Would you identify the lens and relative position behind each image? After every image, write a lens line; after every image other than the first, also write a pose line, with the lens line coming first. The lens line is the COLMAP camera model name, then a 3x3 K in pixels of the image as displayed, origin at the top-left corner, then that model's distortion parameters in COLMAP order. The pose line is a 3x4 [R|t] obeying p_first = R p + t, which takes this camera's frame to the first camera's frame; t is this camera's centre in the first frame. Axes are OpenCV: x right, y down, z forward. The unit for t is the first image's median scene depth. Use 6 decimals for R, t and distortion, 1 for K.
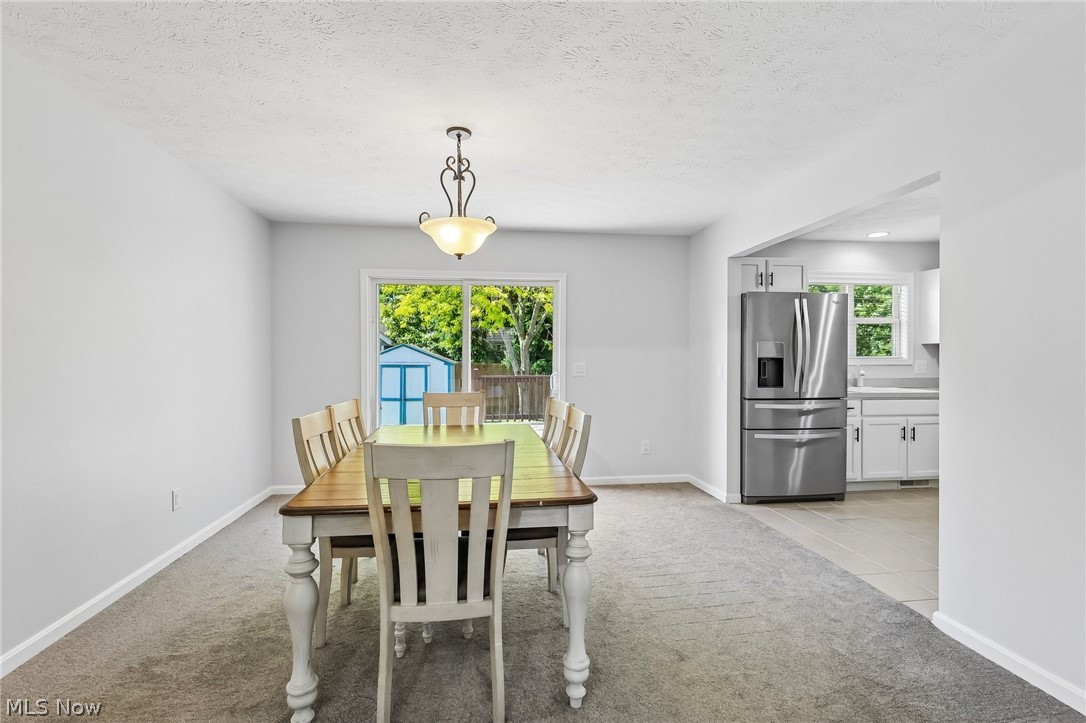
lens RADIAL K [[498.1, 0, 535.5], [0, 498.1, 361.3], [0, 0, 1]] dist [0.000975, 0.000395]
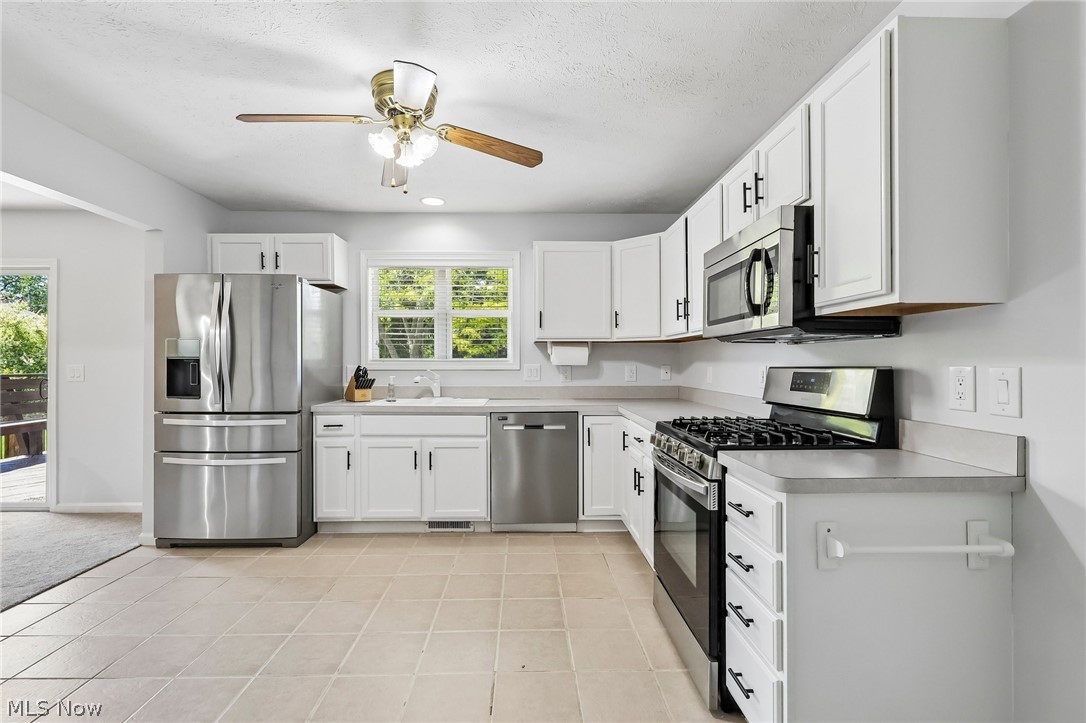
lens RADIAL K [[498.1, 0, 535.5], [0, 498.1, 361.3], [0, 0, 1]] dist [0.000975, 0.000395]
pose [[0.993764, 0.002298, -0.111480, 0.978887], [-0.003228, 0.999961, -0.008171, 0.000901], [0.111457, 0.008479, 0.993733, 0.261442]]
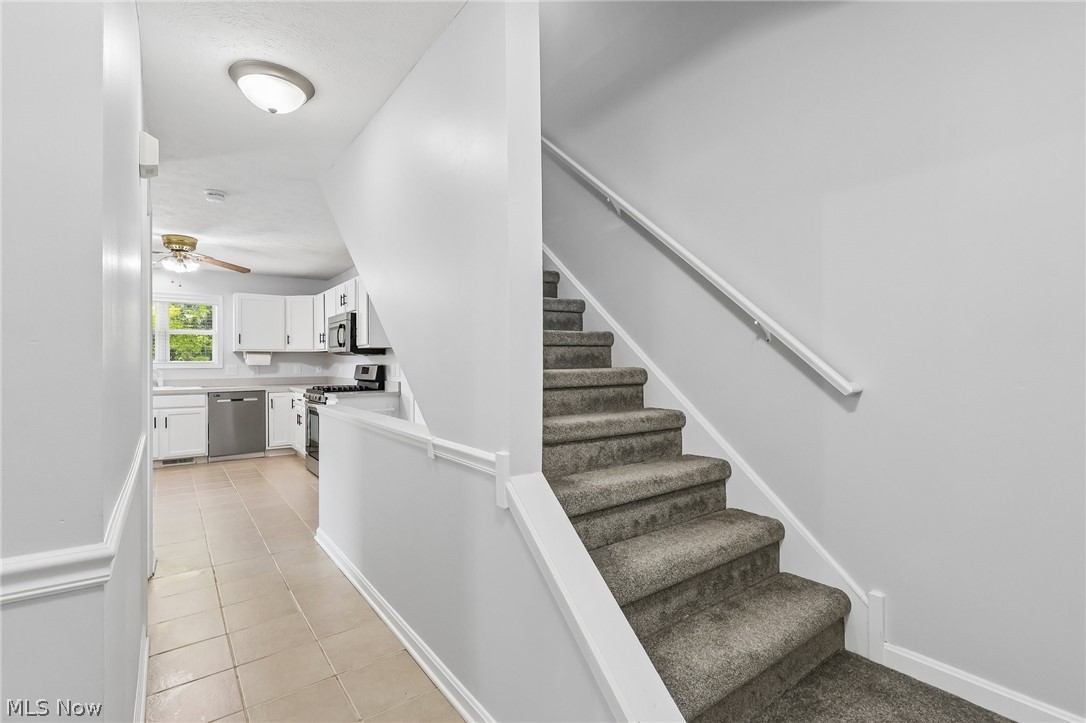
lens RADIAL K [[498.1, 0, 535.5], [0, 498.1, 361.3], [0, 0, 1]] dist [0.000975, 0.000395]
pose [[0.875488, -0.000960, 0.483238, 0.947807], [0.005648, 0.999950, -0.008246, 0.005481], [-0.483206, 0.009948, 0.875450, -0.553758]]
